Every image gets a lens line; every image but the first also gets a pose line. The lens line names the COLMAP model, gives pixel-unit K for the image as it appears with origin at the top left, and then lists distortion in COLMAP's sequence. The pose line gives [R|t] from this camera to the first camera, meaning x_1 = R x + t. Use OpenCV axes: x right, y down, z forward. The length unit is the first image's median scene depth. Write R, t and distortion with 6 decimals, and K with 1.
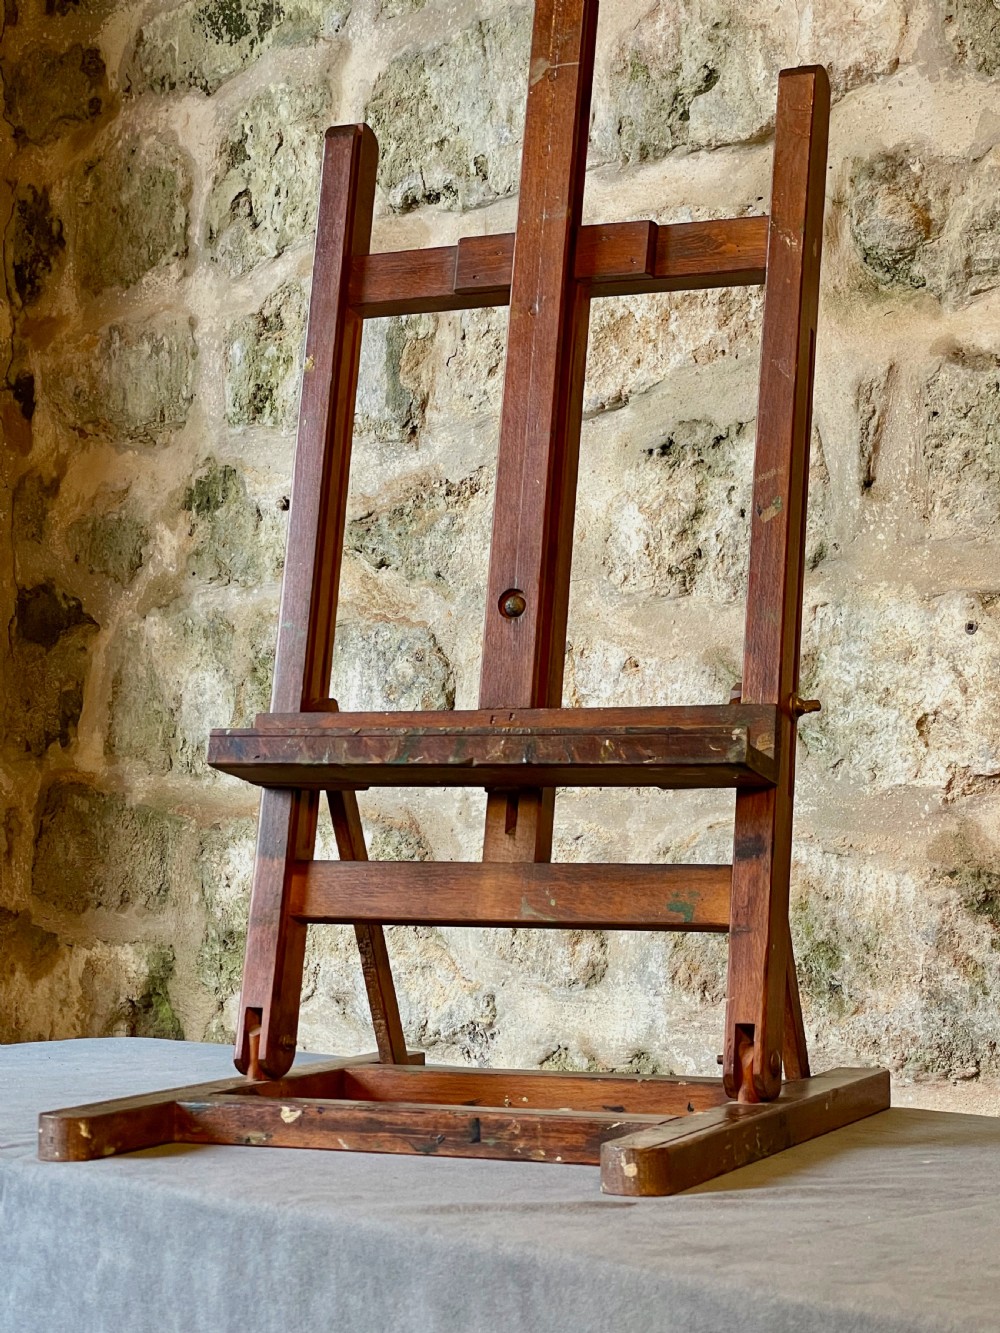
lens RADIAL K [[2456.5, 0, 481.7], [0, 2456.5, 656.6], [0, 0, 1]] dist [0.086420, 0.000000]
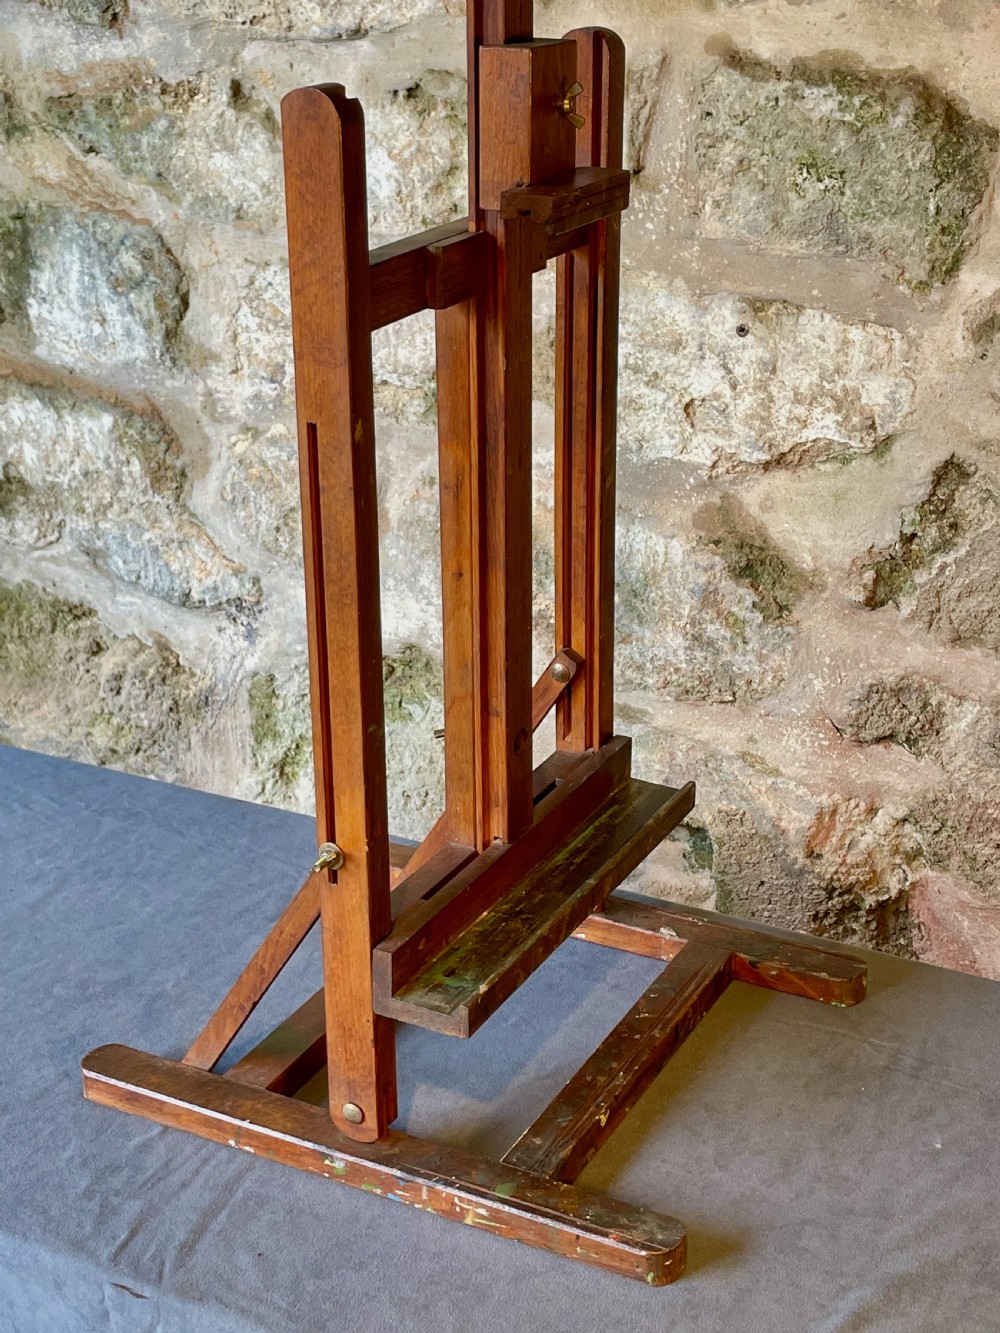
lens RADIAL K [[1990.0, 0, 502.9], [0, 1990.0, 657.2], [0, 0, 1]] dist [0.097618, 0.000000]
pose [[0.956338, -0.132213, 0.260649, -0.140805], [0.001786, 0.894455, 0.447155, -0.255255], [-0.292259, -0.427165, 0.855637, 0.190293]]
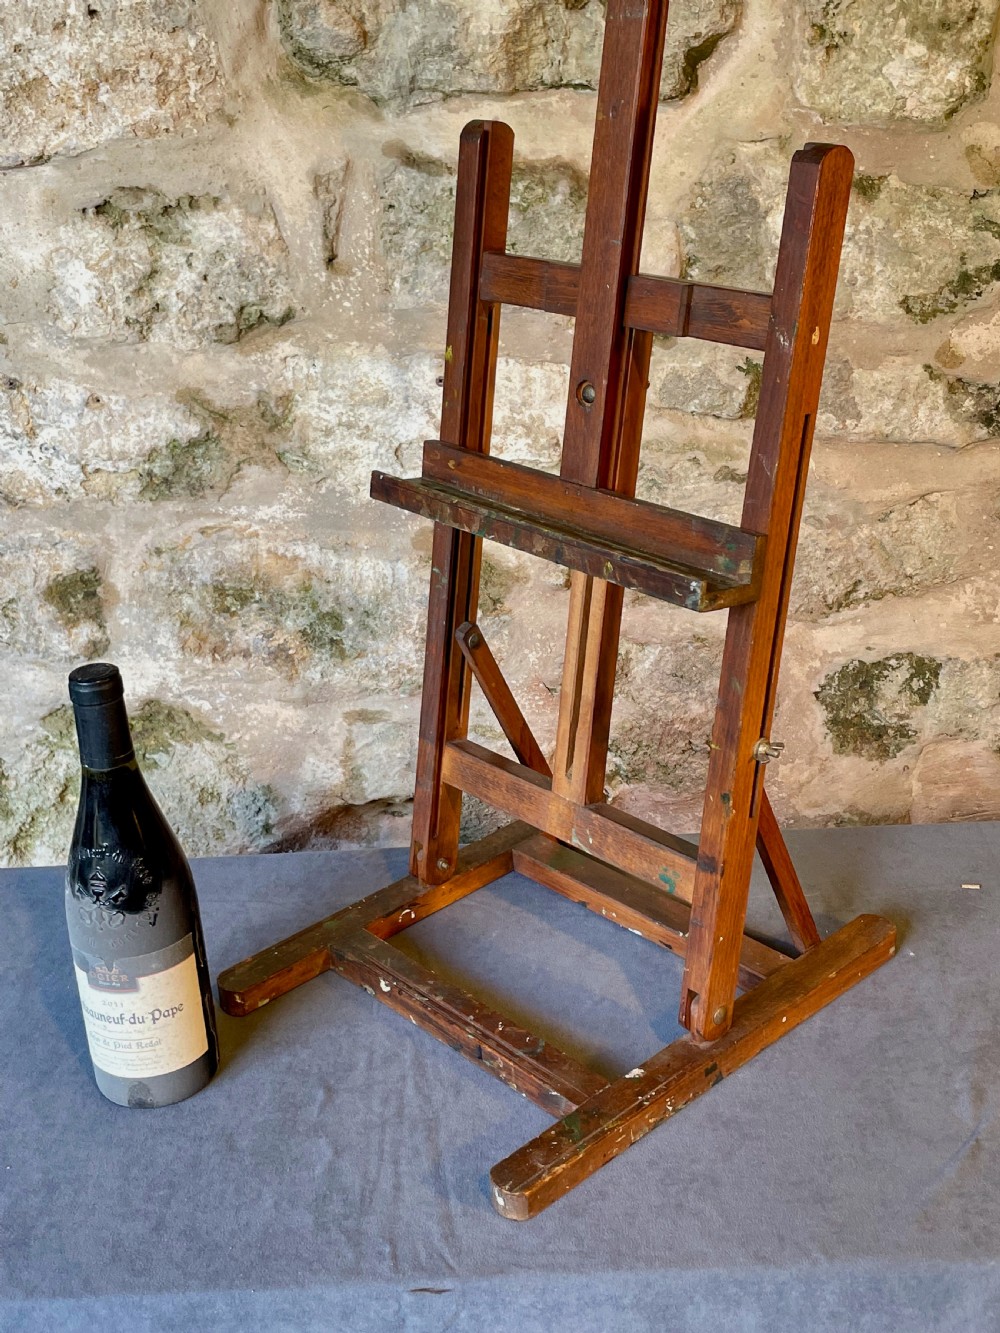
lens RADIAL K [[1640.1, 0, 519.6], [0, 1640.1, 648.8], [0, 0, 1]] dist [0.089142, 0.000000]
pose [[0.697297, -0.289838, 0.655568, -0.364053], [-0.016344, 0.907932, 0.418798, -0.232209], [-0.716596, -0.302741, 0.628362, 0.333060]]
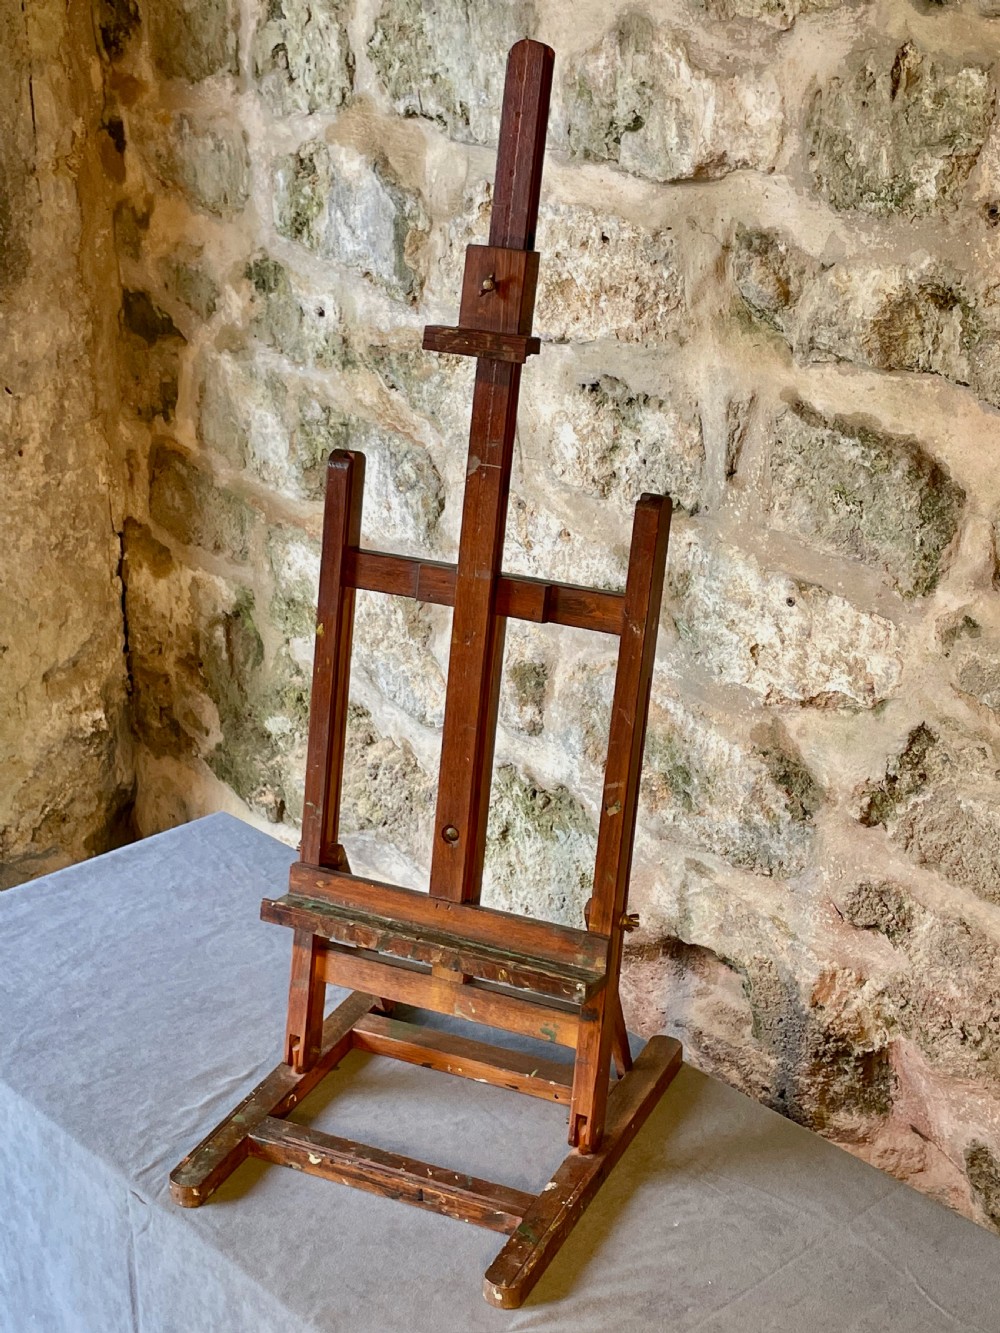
lens RADIAL K [[1990.0, 0, 489.6], [0, 1990.0, 649.8], [0, 0, 1]] dist [0.097618, 0.000000]
pose [[0.999792, 0.016002, -0.012659, 0.034134], [-0.008923, 0.900851, 0.434037, -0.449888], [0.018349, -0.433834, 0.900806, -0.063276]]
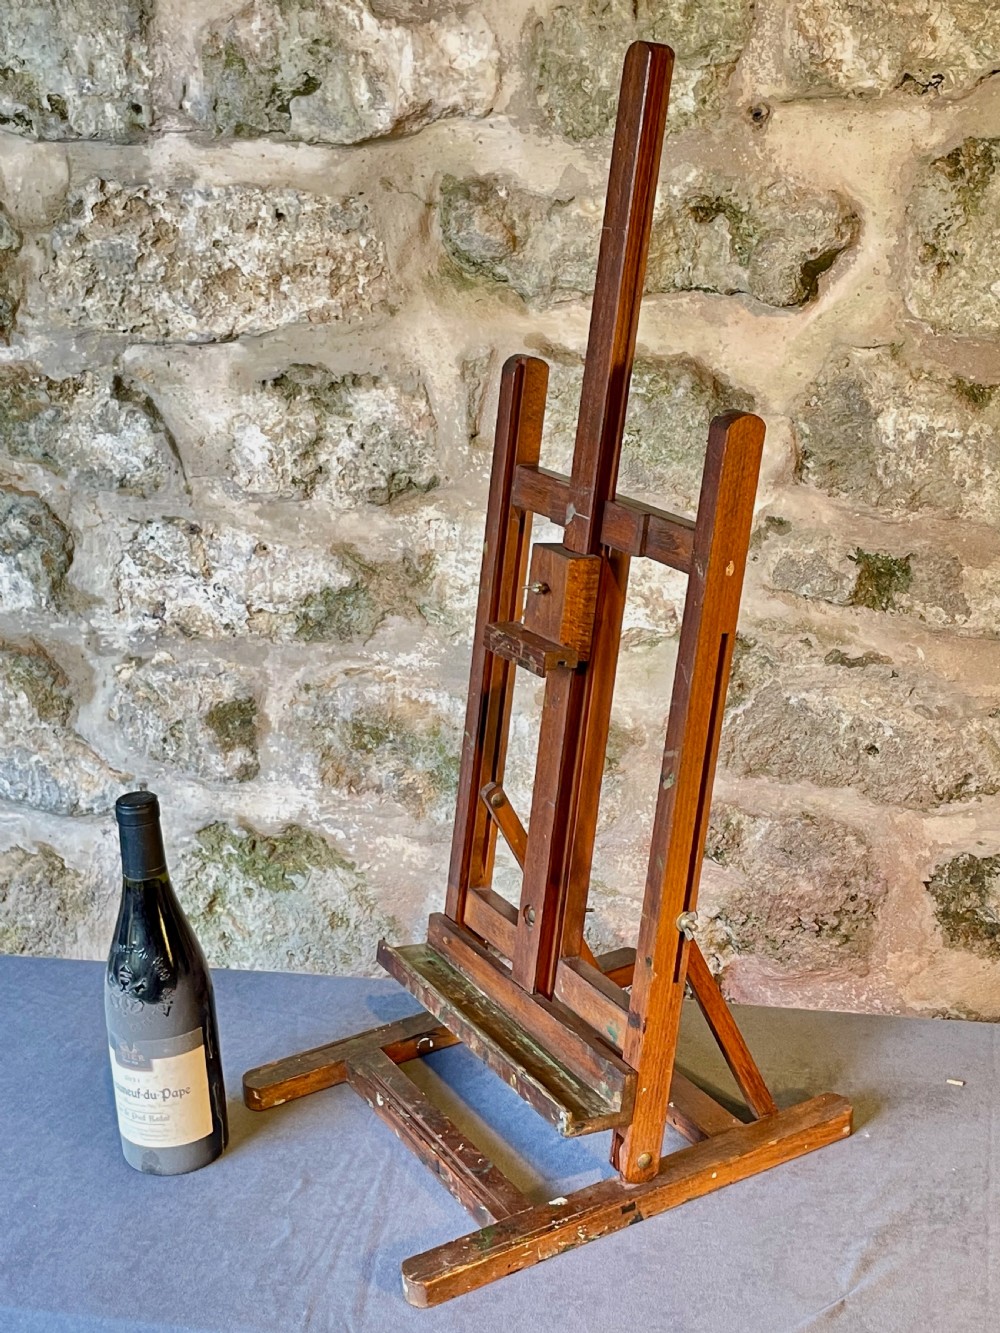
lens RADIAL K [[1894.6, 0, 516.7], [0, 1894.6, 643.1], [0, 0, 1]] dist [0.094686, 0.000000]
pose [[0.844364, -0.181774, 0.503992, -0.353229], [-0.009701, 0.935346, 0.353602, -0.317955], [-0.535682, -0.303458, 0.788009, 0.125830]]
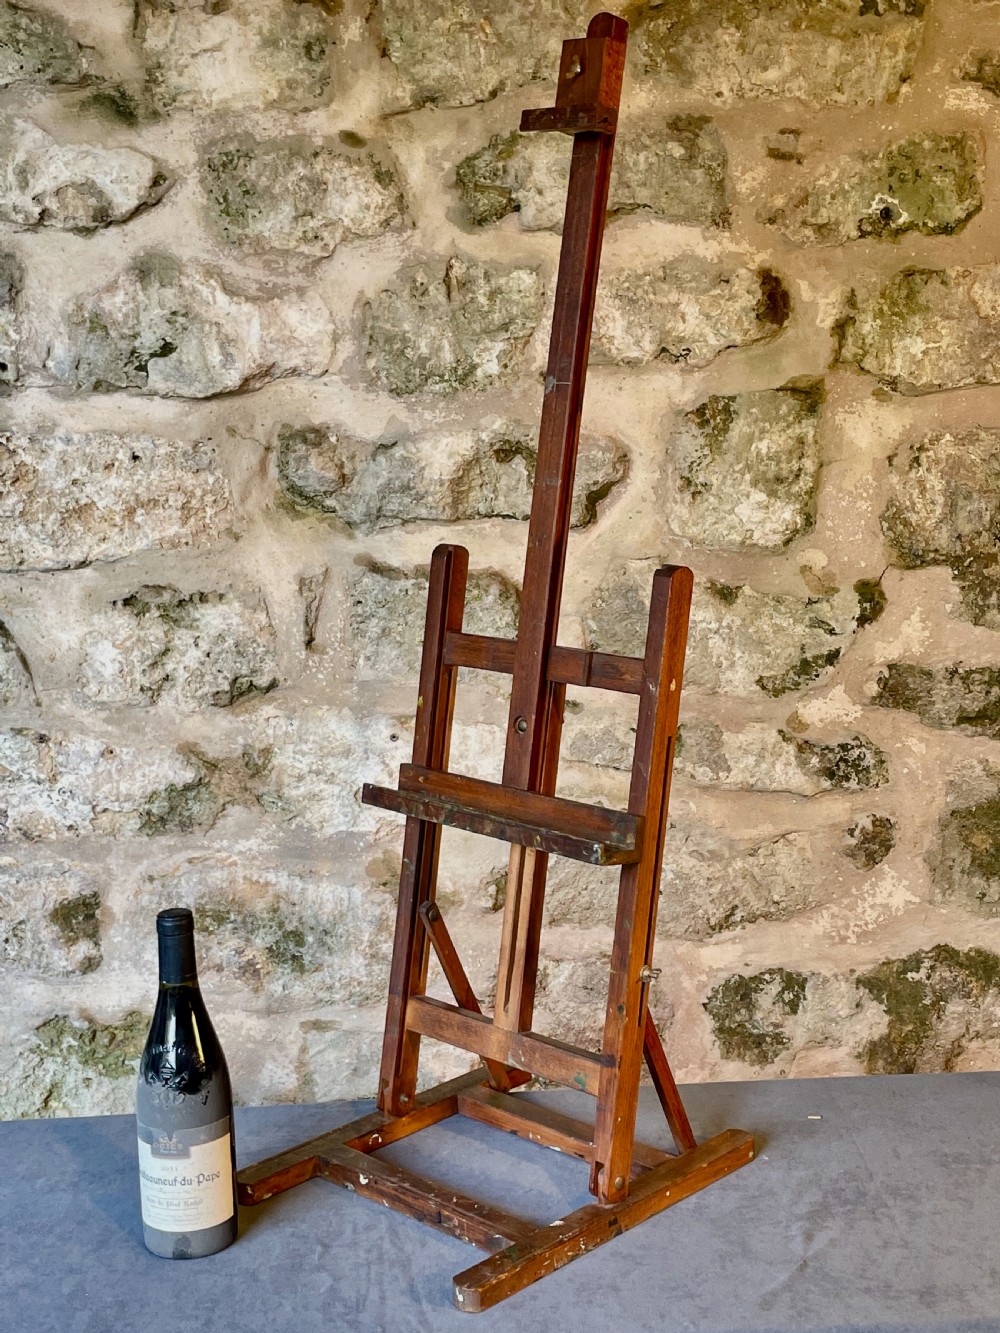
lens RADIAL K [[1894.6, 0, 523.0], [0, 1894.6, 644.2], [0, 0, 1]] dist [0.094686, 0.000000]
pose [[0.655769, -0.112584, 0.746520, -0.627074], [-0.040674, 0.982114, 0.183844, -0.283584], [-0.753865, -0.150923, 0.639461, 0.119961]]
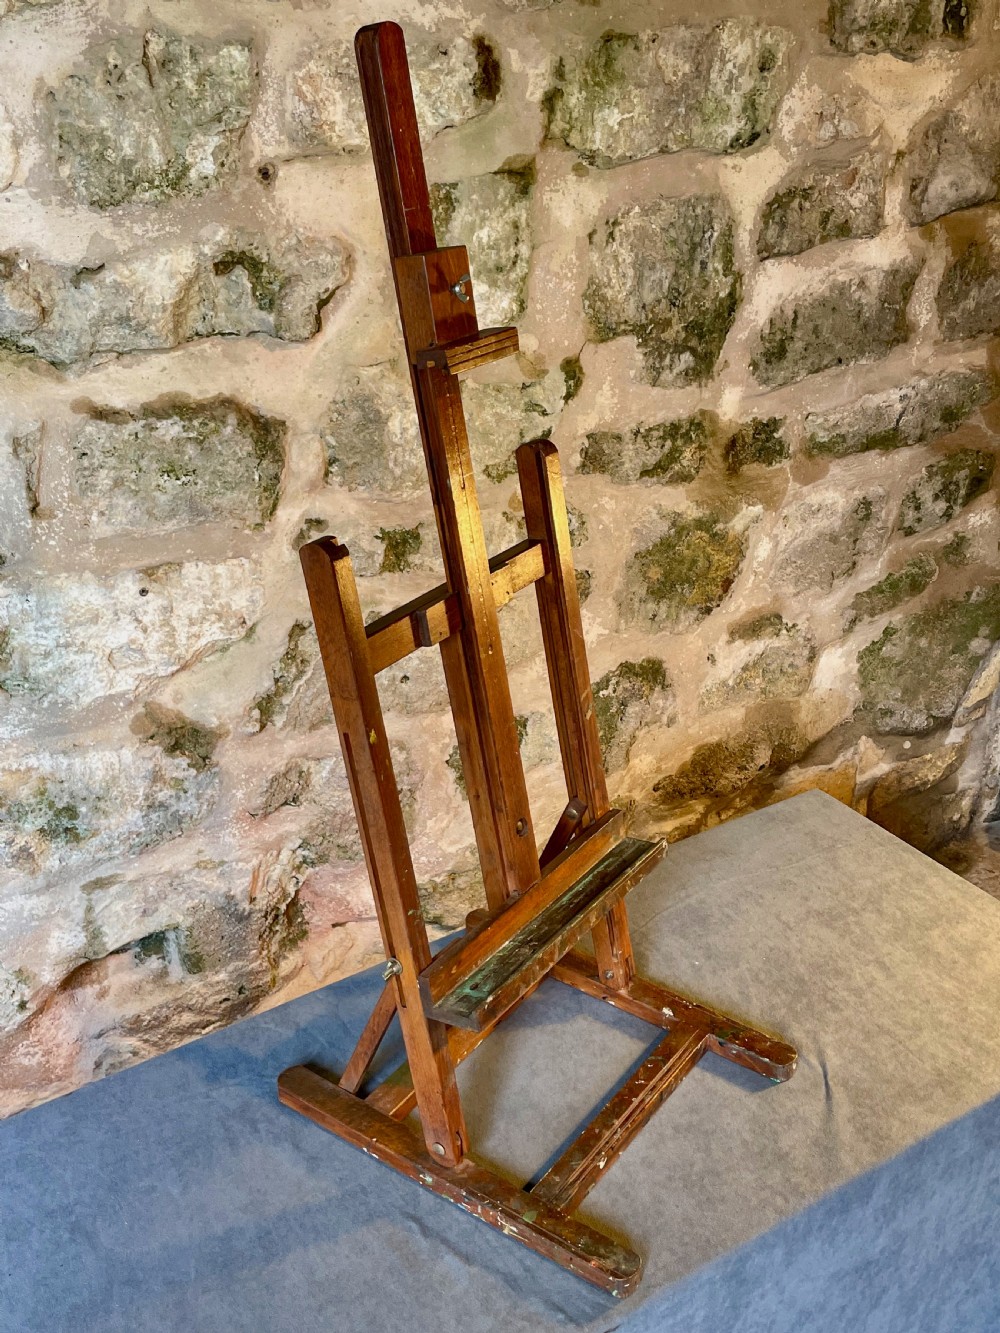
lens RADIAL K [[1411.4, 0, 510.6], [0, 1411.4, 653.9], [0, 0, 1]] dist [0.056668, 0.000000]
pose [[0.199172, -0.443569, 0.873829, -0.494179], [-0.062872, 0.884073, 0.463100, -0.364485], [-0.977946, -0.147176, 0.148195, 0.585804]]
